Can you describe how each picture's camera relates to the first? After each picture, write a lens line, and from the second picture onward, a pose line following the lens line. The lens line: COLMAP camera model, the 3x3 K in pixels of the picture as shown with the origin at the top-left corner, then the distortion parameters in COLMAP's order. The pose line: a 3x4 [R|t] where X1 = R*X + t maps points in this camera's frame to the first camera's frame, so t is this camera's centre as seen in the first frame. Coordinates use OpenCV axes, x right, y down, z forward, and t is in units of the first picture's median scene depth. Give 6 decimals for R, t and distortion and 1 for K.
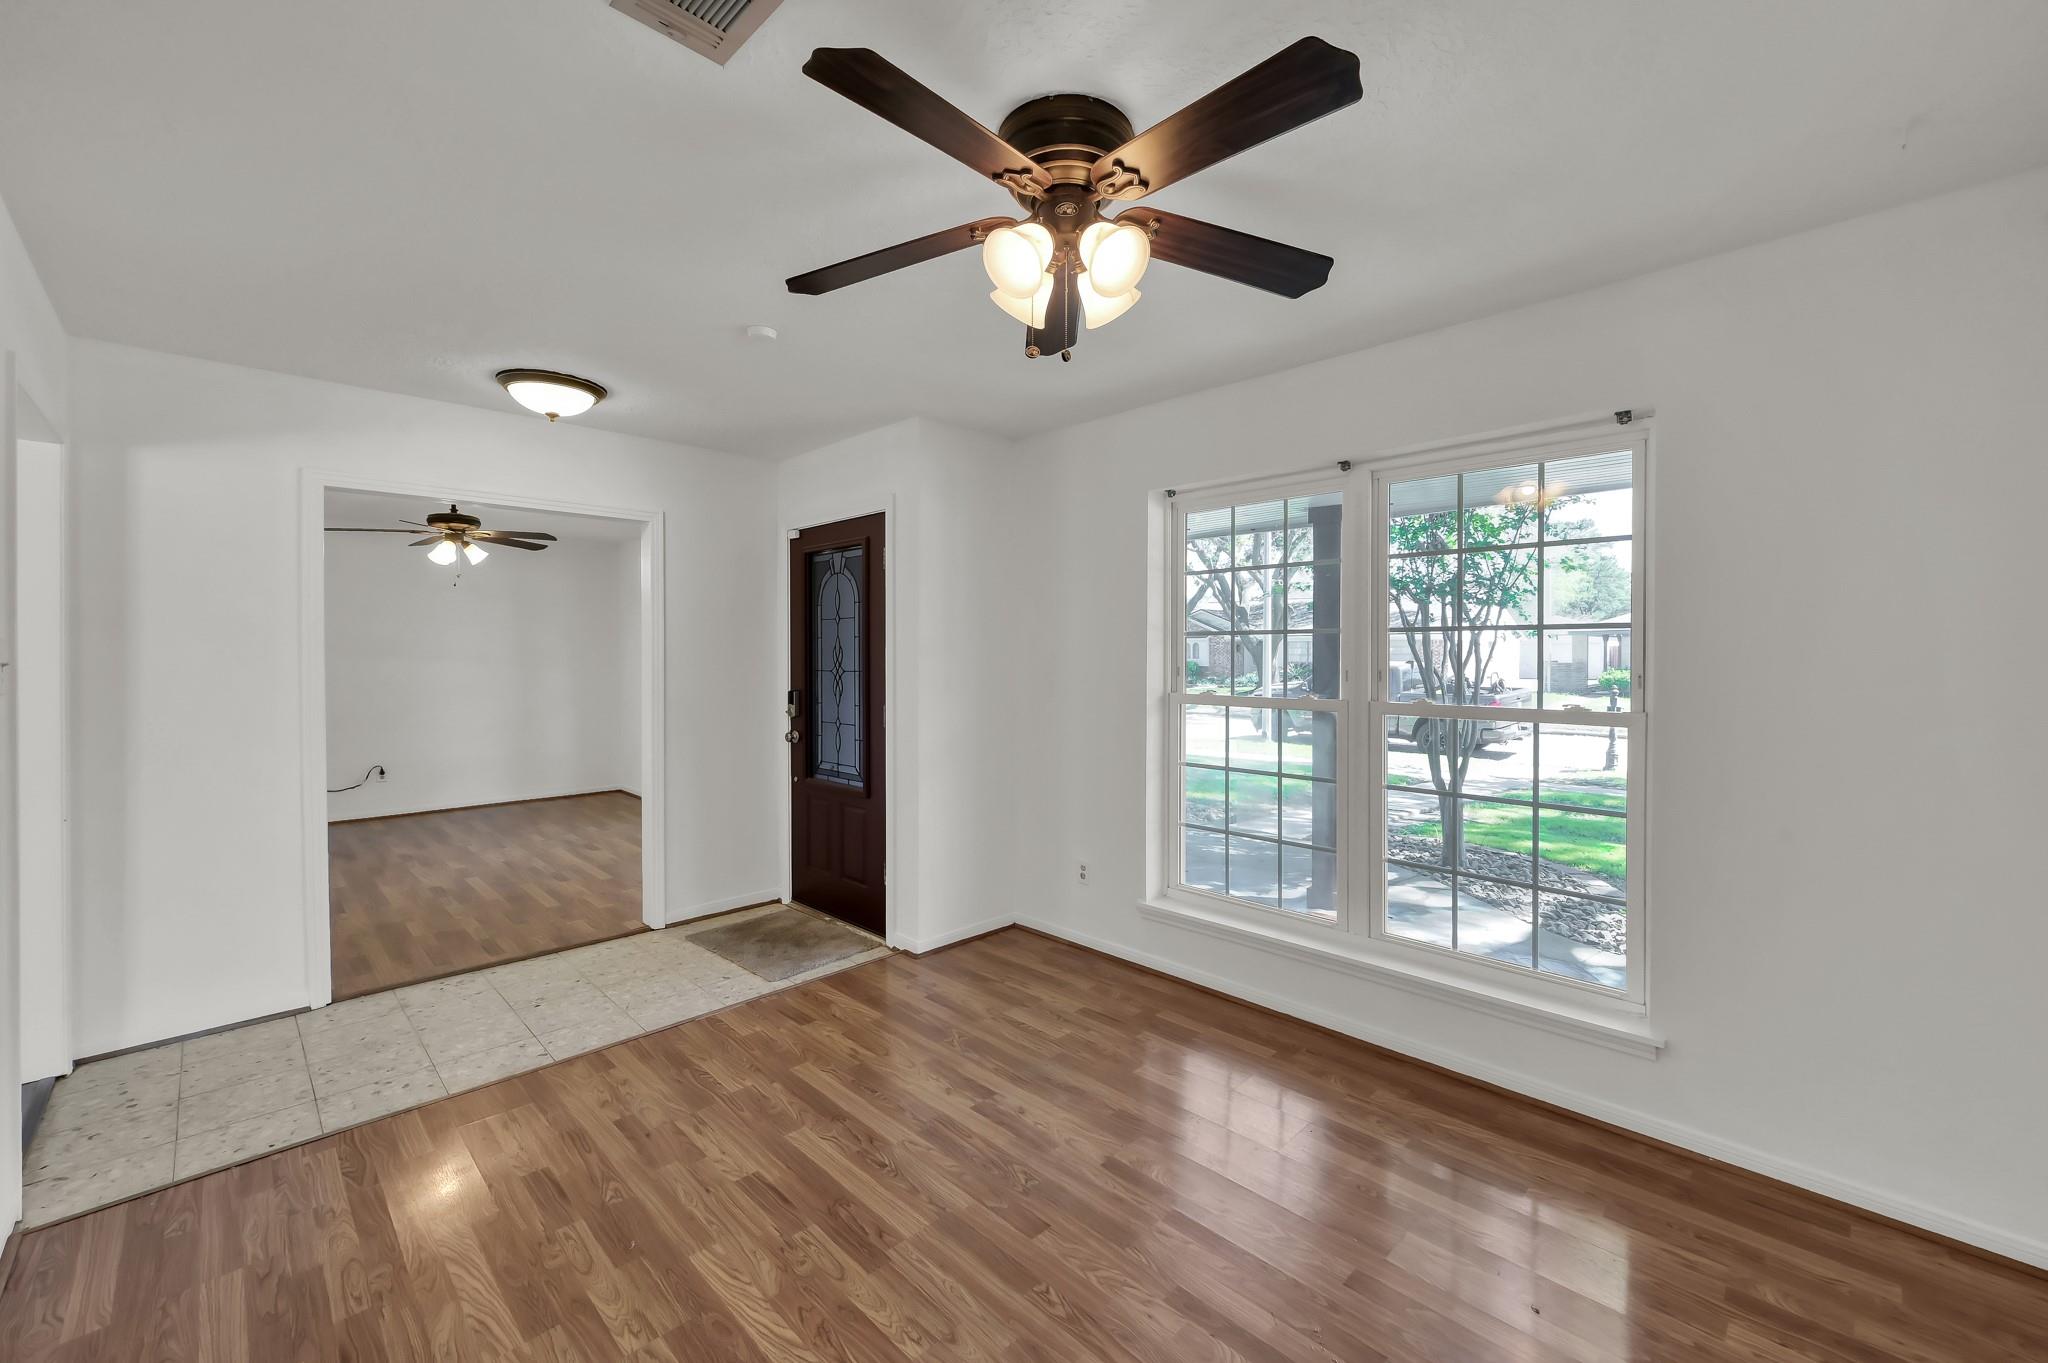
lens RADIAL K [[808.0, 0, 1030.3], [0, 808.0, 672.8], [0, 0, 1]] dist [-0.004340, 0.001155]
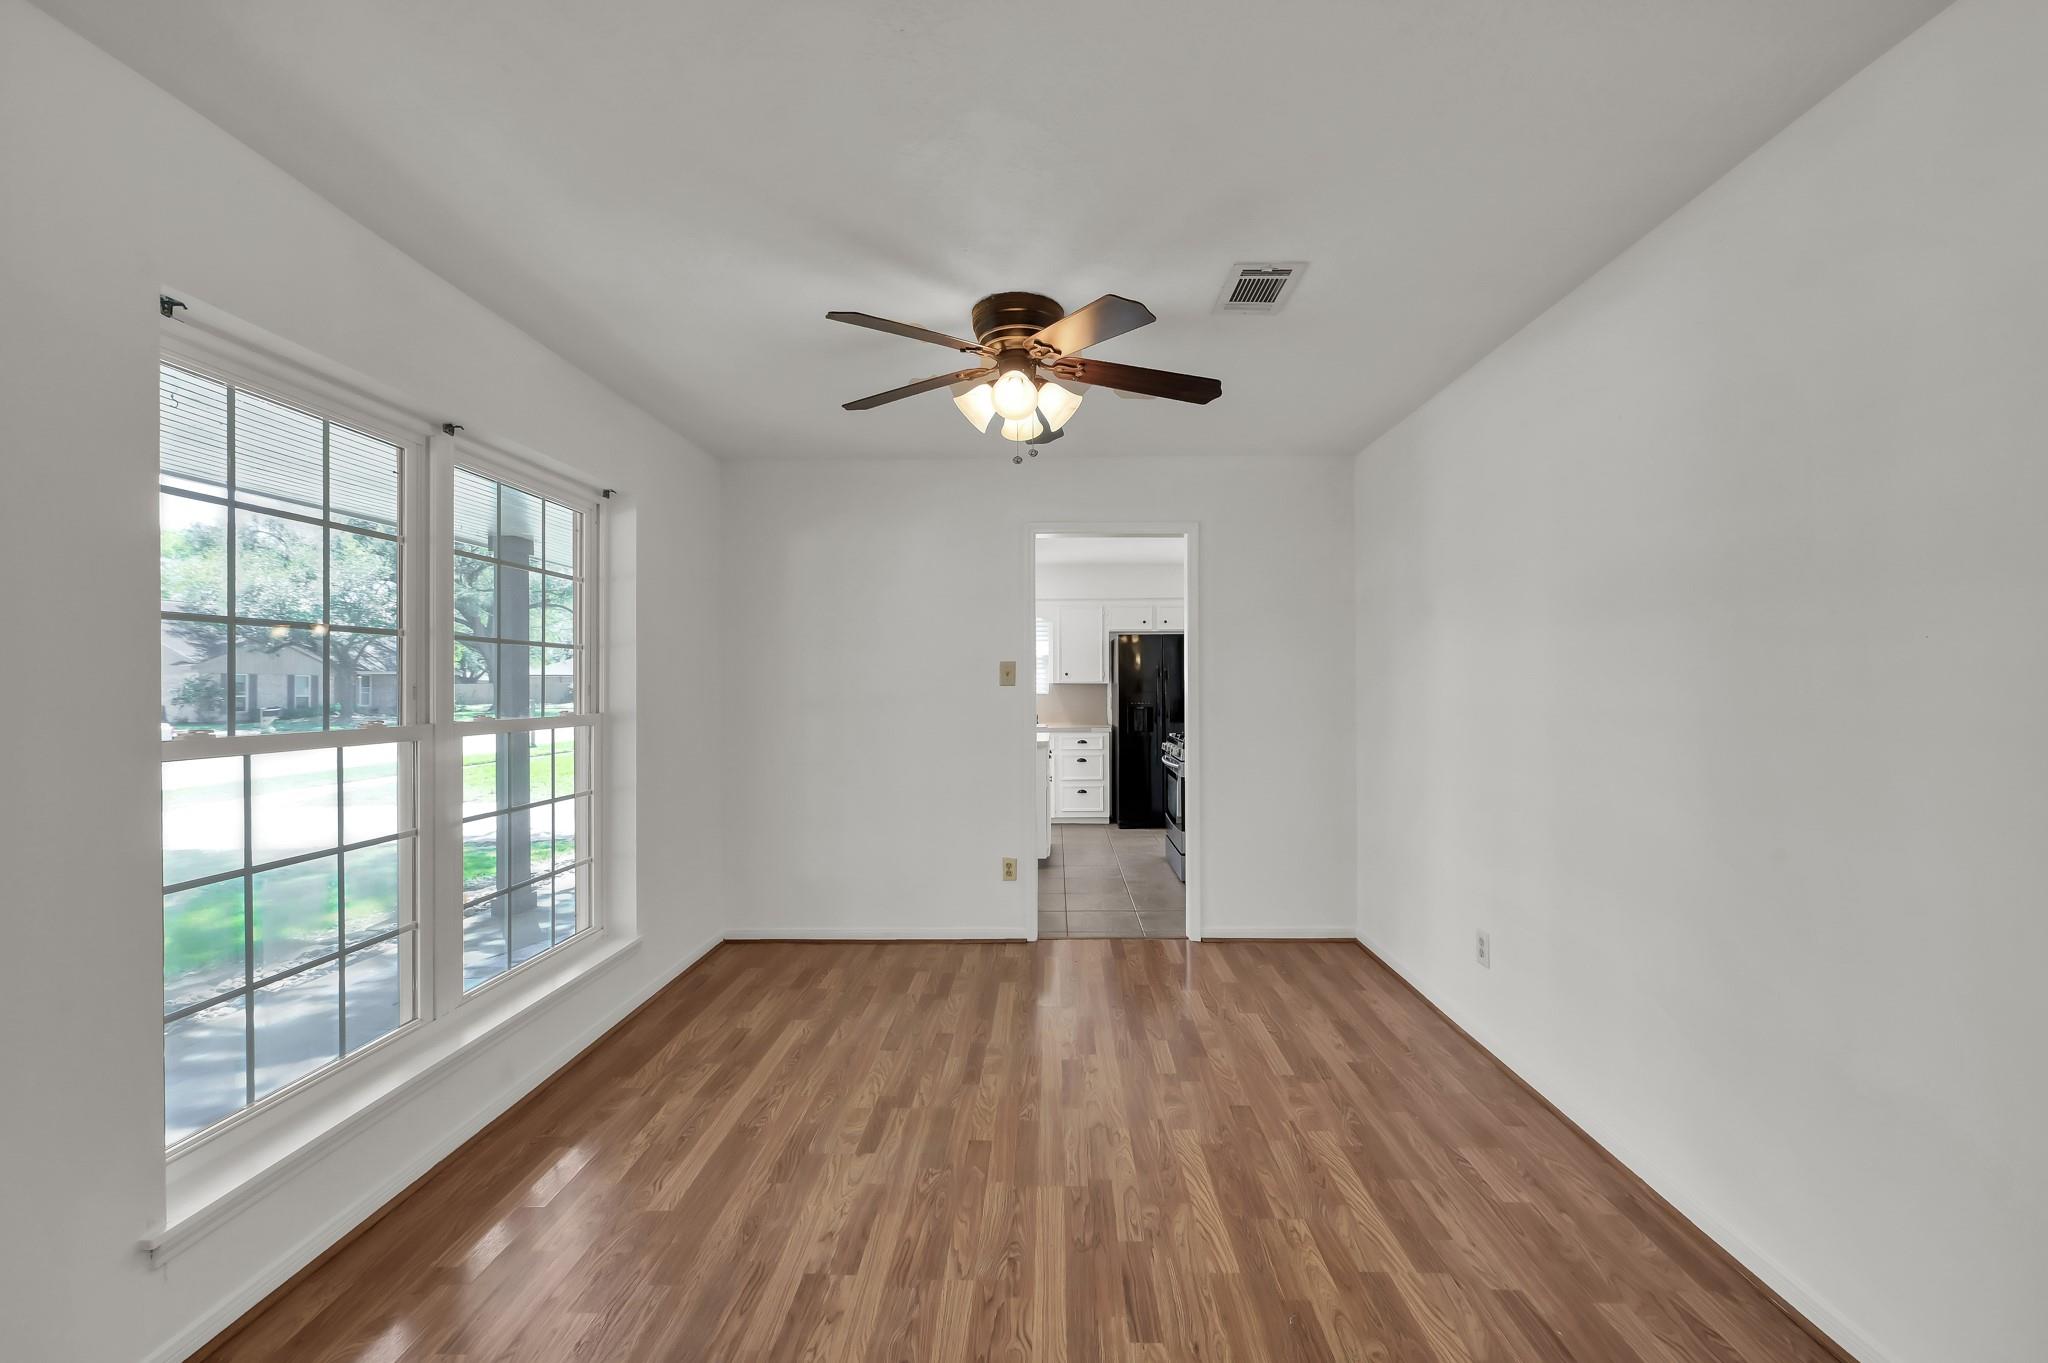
lens RADIAL K [[808.0, 0, 1030.2], [0, 808.0, 680.2], [0, 0, 1]] dist [-0.004340, 0.001155]
pose [[-0.684127, 0.010460, 0.729288, -0.923682], [0.025177, 0.999640, 0.009280, -0.007321], [-0.728928, 0.024710, -0.684144, 1.747524]]
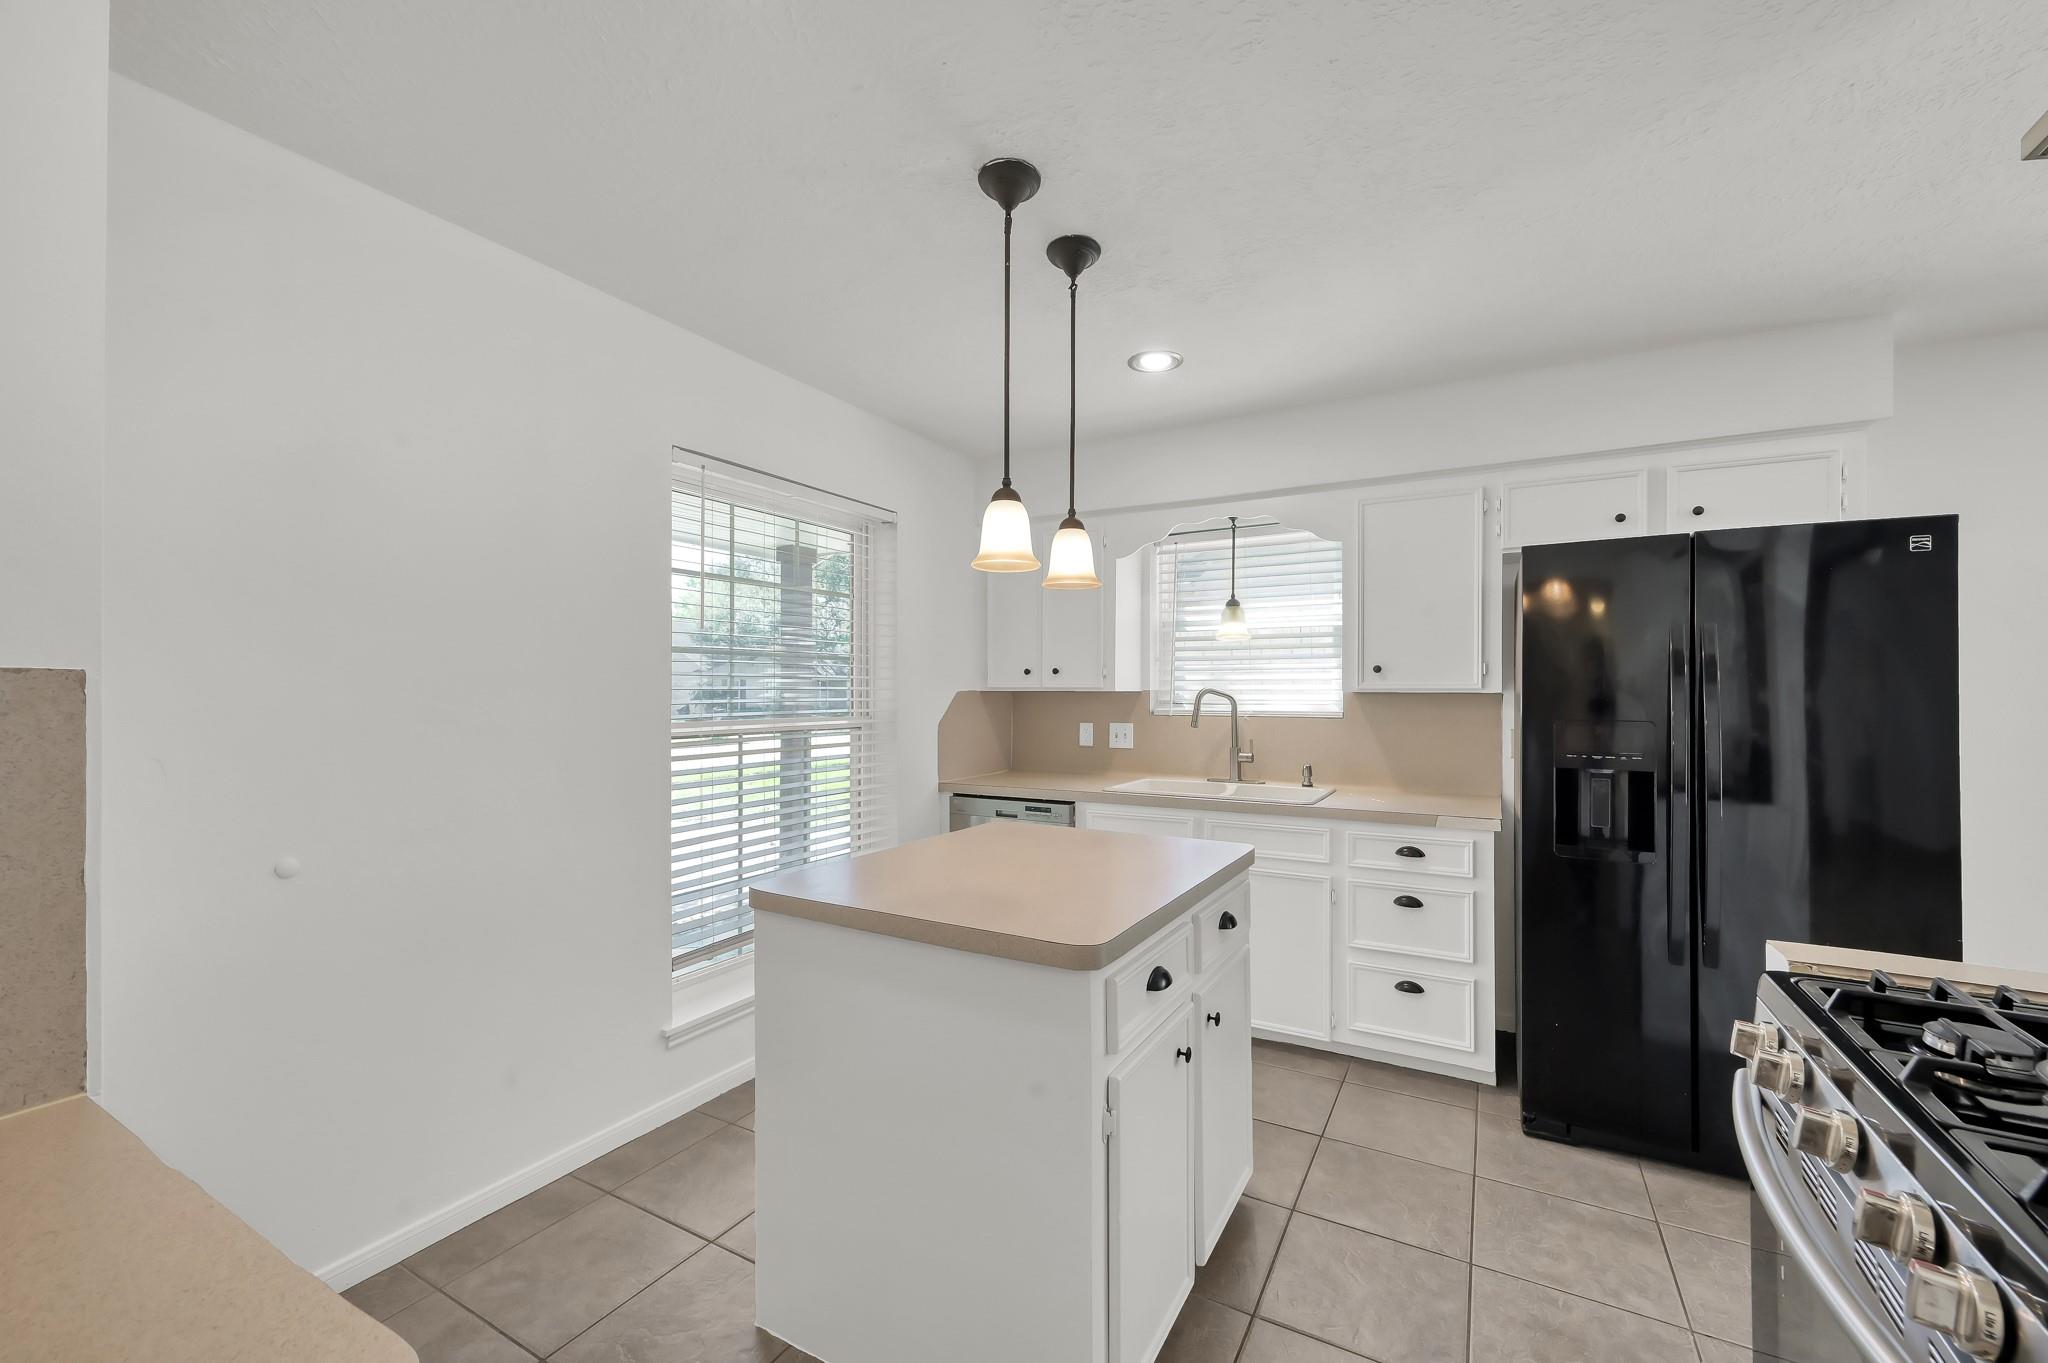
lens RADIAL K [[808.0, 0, 1030.7], [0, 808.0, 695.6], [0, 0, 1]] dist [-0.004340, 0.001155]
pose [[-0.260788, 0.000939, 0.965396, -0.844716], [0.025357, 0.999661, 0.005878, -0.005202], [-0.965063, 0.026012, -0.260724, 1.649324]]
